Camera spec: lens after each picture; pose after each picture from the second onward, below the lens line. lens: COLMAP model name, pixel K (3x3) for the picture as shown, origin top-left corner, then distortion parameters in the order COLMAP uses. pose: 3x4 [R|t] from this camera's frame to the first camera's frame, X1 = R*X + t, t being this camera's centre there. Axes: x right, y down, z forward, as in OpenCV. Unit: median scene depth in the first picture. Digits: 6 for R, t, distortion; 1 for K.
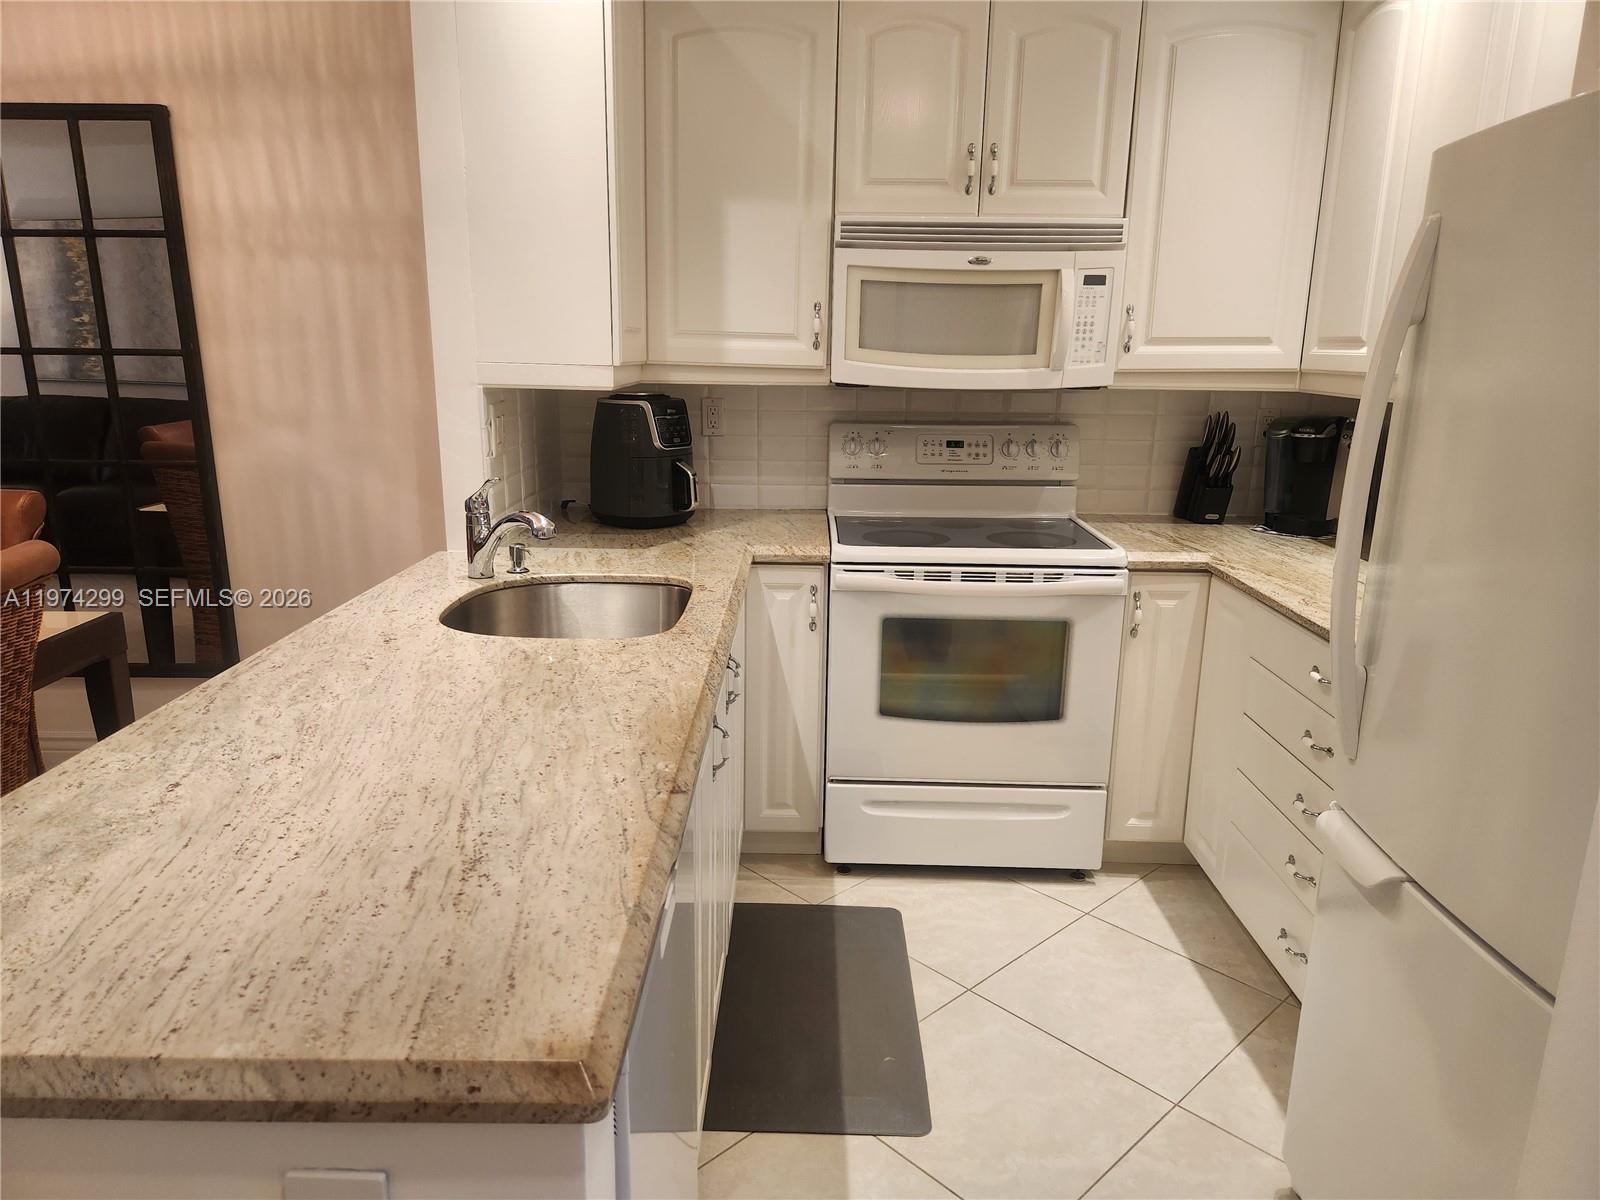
lens RADIAL K [[1073.3, 0, 799.8], [0, 1073.3, 622.9], [0, 0, 1]] dist [0.055103, -0.056741]
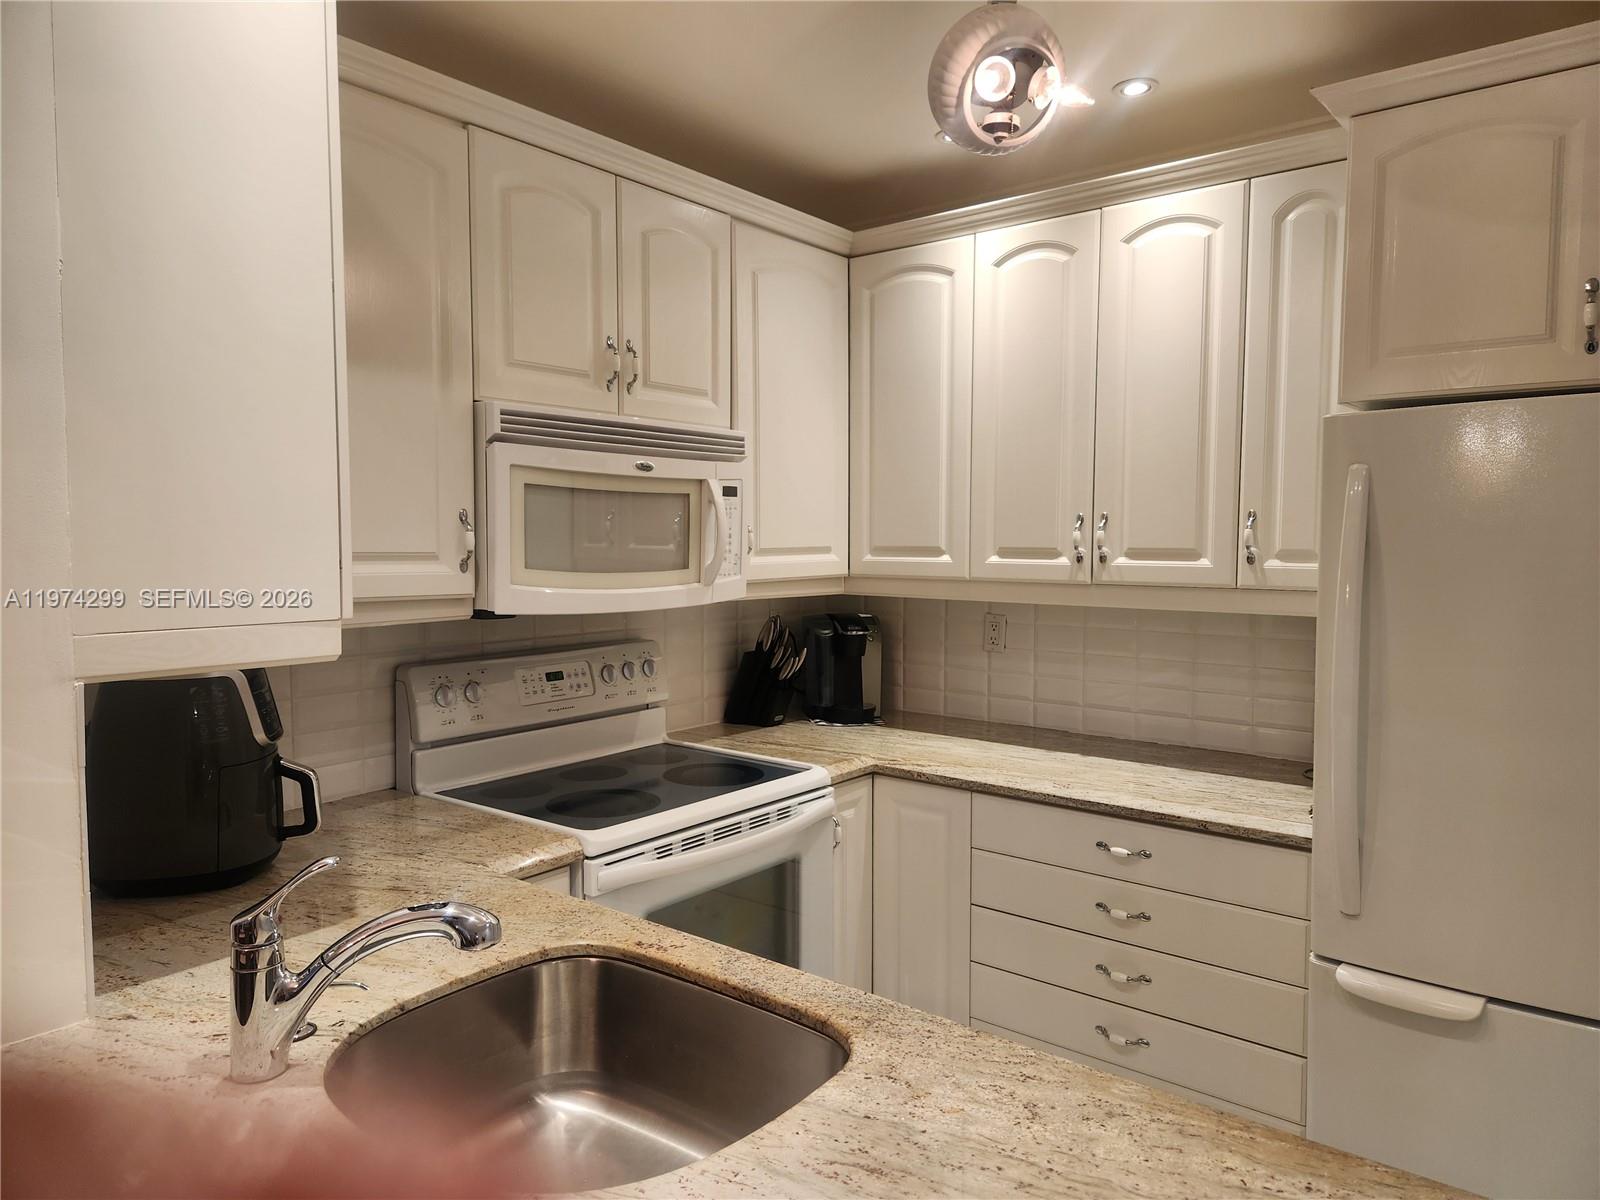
lens RADIAL K [[1074.4, 0, 804.9], [0, 1074.4, 603.8], [0, 0, 1]] dist [0.064165, -0.054114]
pose [[0.609005, -0.062705, 0.790684, -0.424075], [0.205878, 0.975200, -0.081234, -0.127763], [-0.765981, 0.212256, 0.606811, 0.390149]]
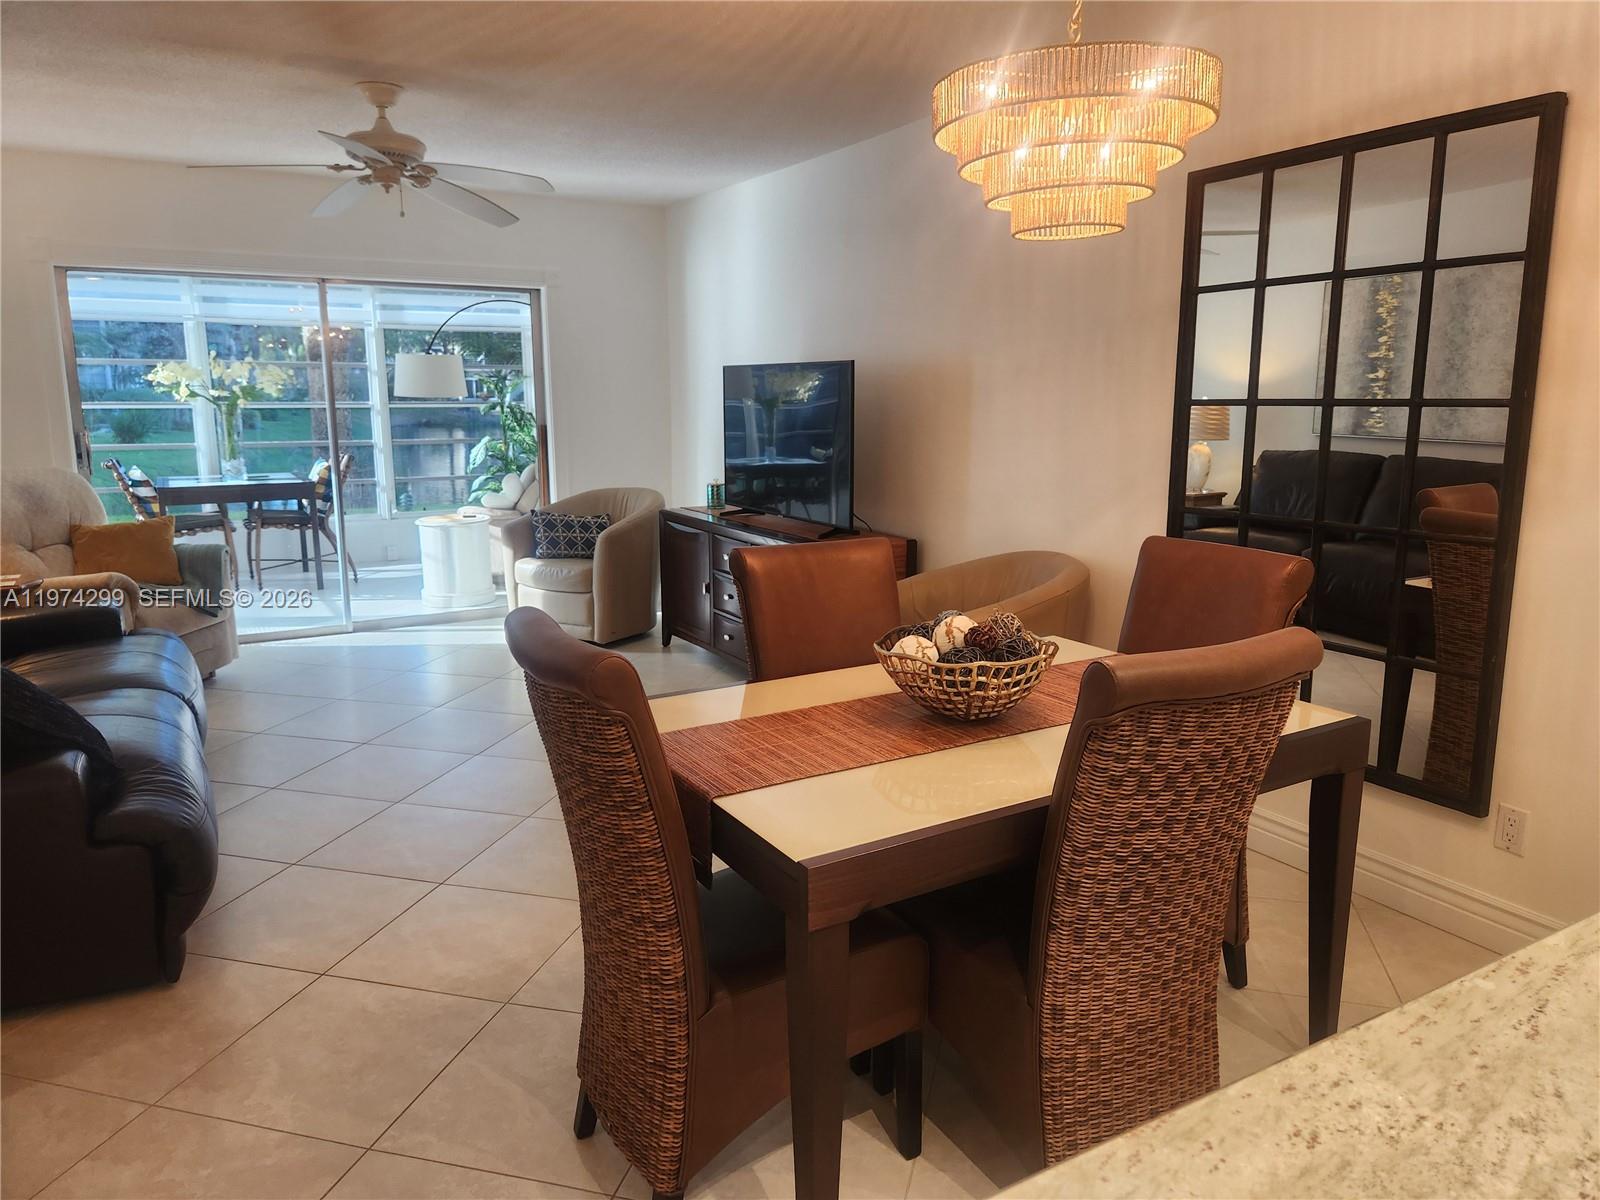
lens RADIAL K [[1104.8, 0, 835.9], [0, 1104.8, 594.0], [0, 0, 1]] dist [-0.002151, 0.000046]
pose [[0.537171, 0.141888, -0.831454, -0.153141], [-0.208538, 0.977488, 0.032080, -0.039562], [0.817288, 0.156157, 0.554667, 0.186427]]
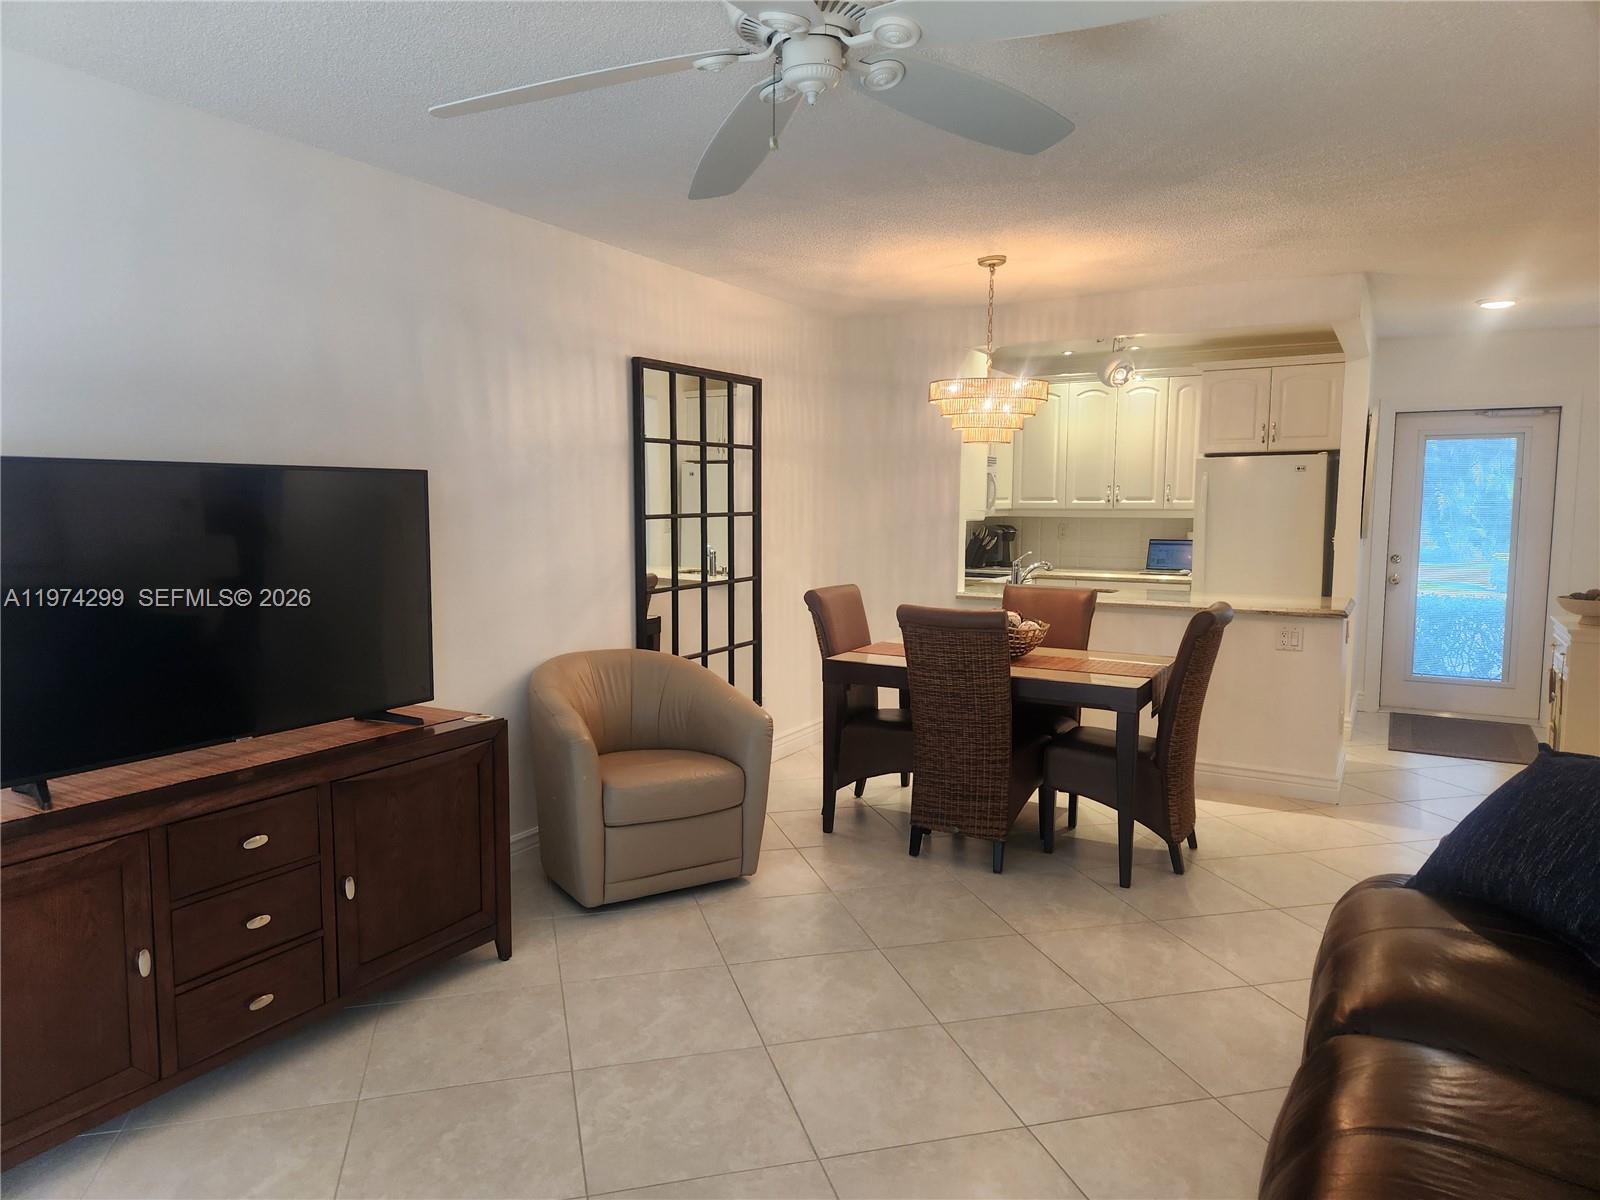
lens RADIAL K [[1075.5, 0, 791.8], [0, 1075.5, 599.8], [0, 0, 1]] dist [0.087590, -0.059927]
pose [[0.483901, -0.095759, 0.869868, -2.285319], [0.226468, 0.973838, -0.018778, -0.080521], [-0.845312, 0.206084, 0.492927, 0.156709]]
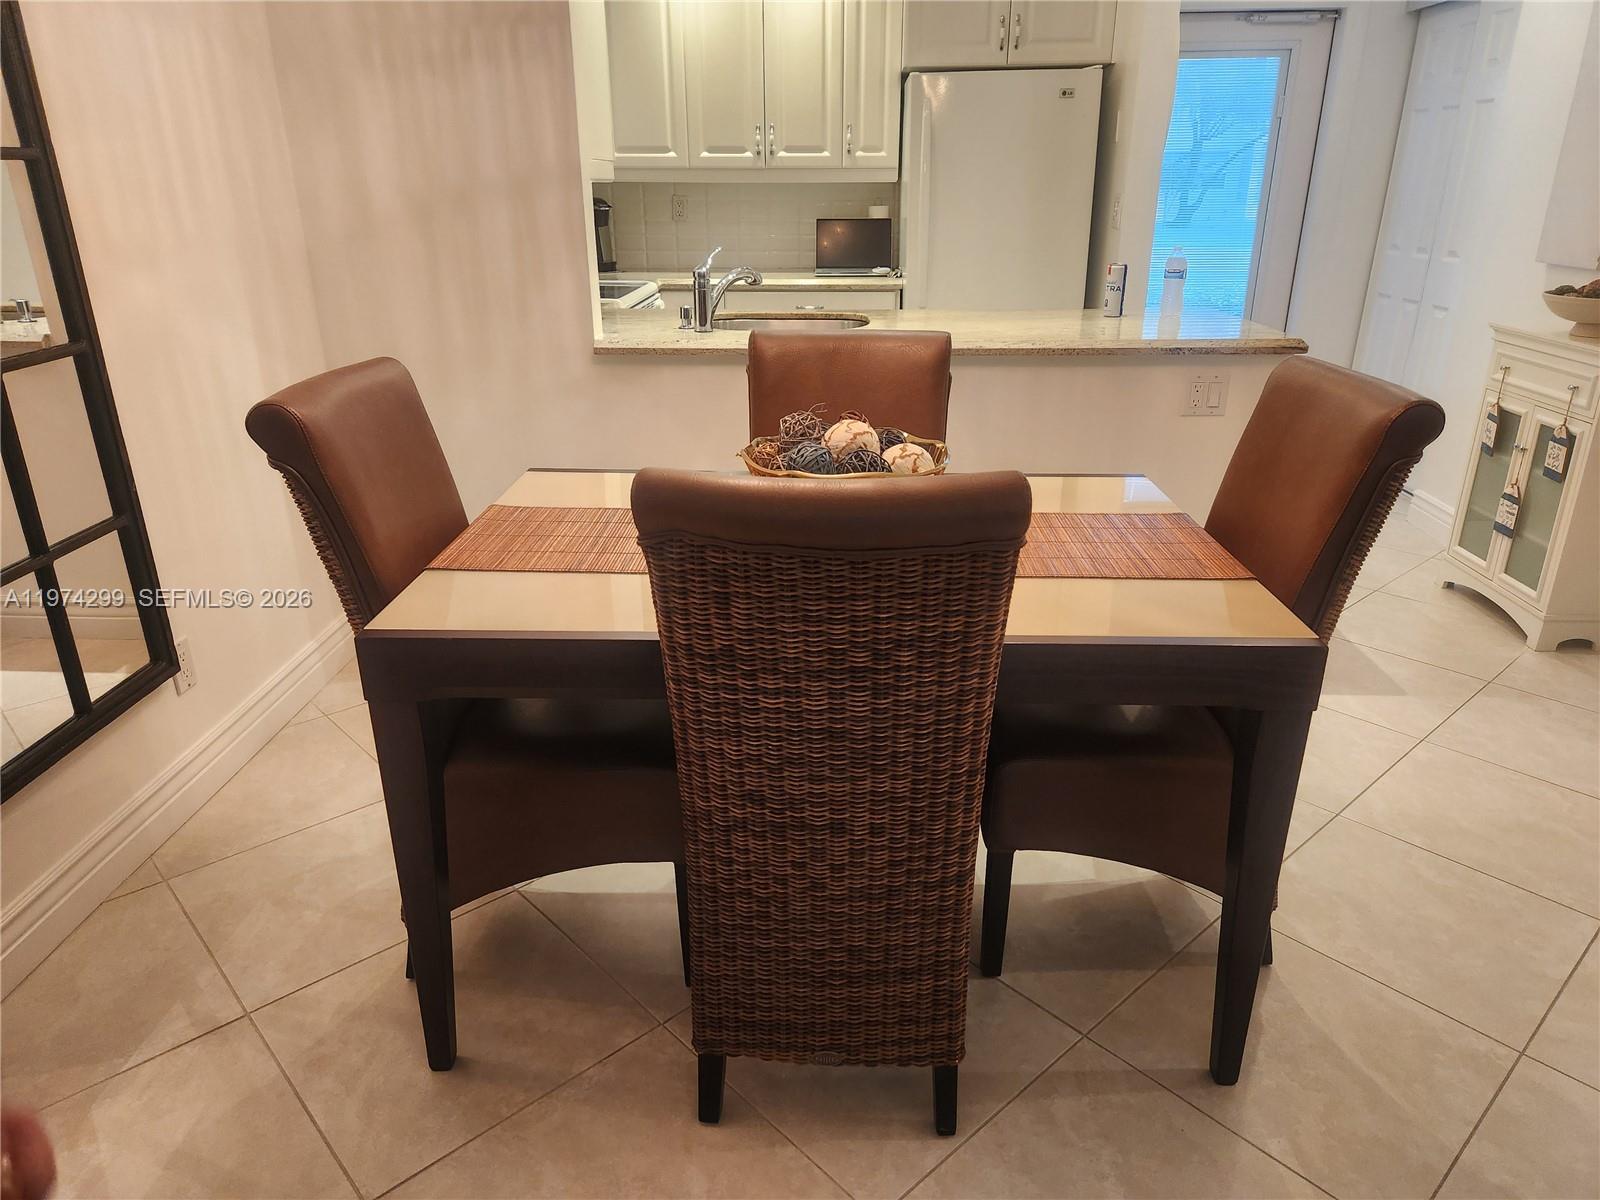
lens RADIAL K [[1074.4, 0, 804.9], [0, 1074.4, 603.8], [0, 0, 1]] dist [0.064165, -0.054114]
pose [[0.019942, -0.381037, 0.924345, -1.324122], [0.256984, 0.895420, 0.363569, -0.160506], [-0.966210, 0.230291, 0.115777, 0.667418]]
